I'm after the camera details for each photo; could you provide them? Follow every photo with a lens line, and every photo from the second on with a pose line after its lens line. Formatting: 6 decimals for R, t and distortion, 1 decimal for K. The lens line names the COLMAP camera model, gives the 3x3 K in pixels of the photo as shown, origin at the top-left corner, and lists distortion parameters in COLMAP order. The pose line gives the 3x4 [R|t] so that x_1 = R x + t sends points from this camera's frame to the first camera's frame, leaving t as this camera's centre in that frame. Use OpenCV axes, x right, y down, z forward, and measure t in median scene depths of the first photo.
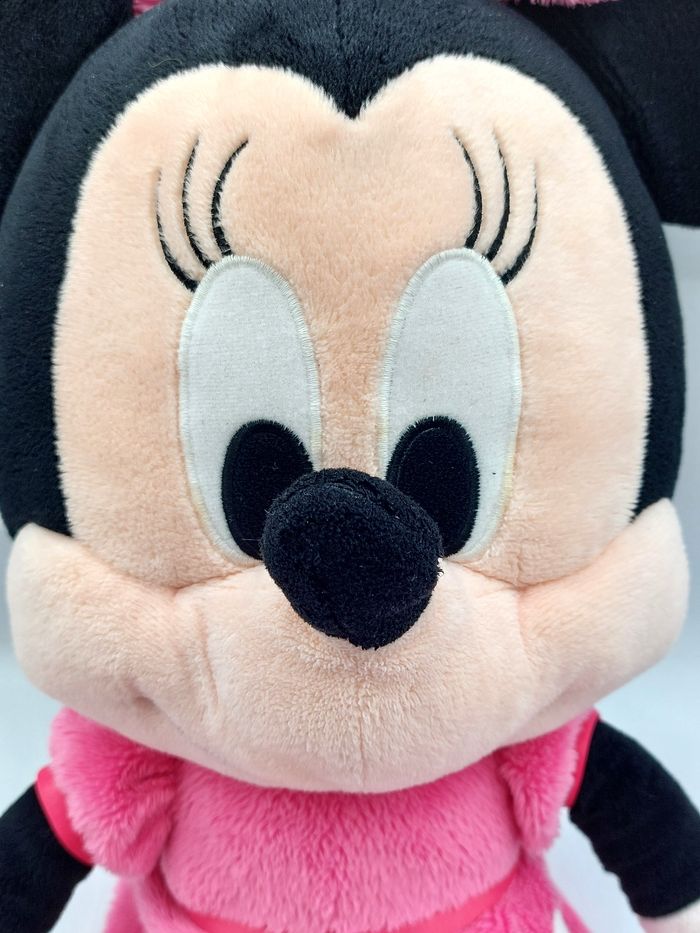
lens RADIAL K [[908.9, 0, 350.0], [0, 908.9, 466.5], [0, 0, 1]] dist [-0.011274, -0.005625]
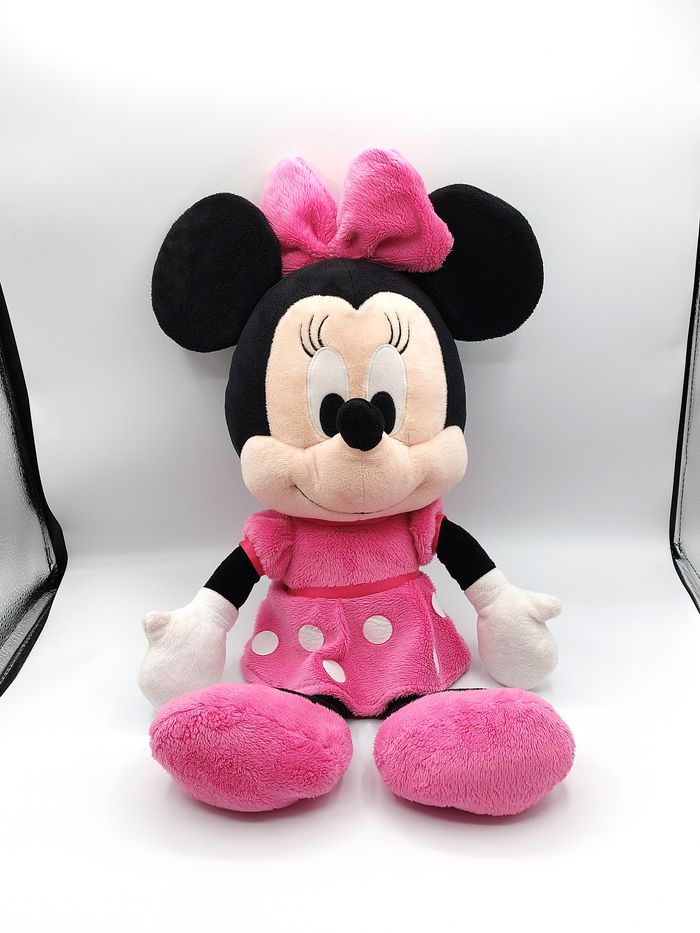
lens RADIAL K [[677.0, 0, 350.0], [0, 677.0, 466.5], [0, 0, 1]] dist [0.001662, 0.000005]
pose [[0.999084, -0.020197, 0.037726, -0.127637], [0.024250, 0.993604, -0.110288, 0.496971], [-0.035257, 0.111102, 0.993183, -1.496406]]
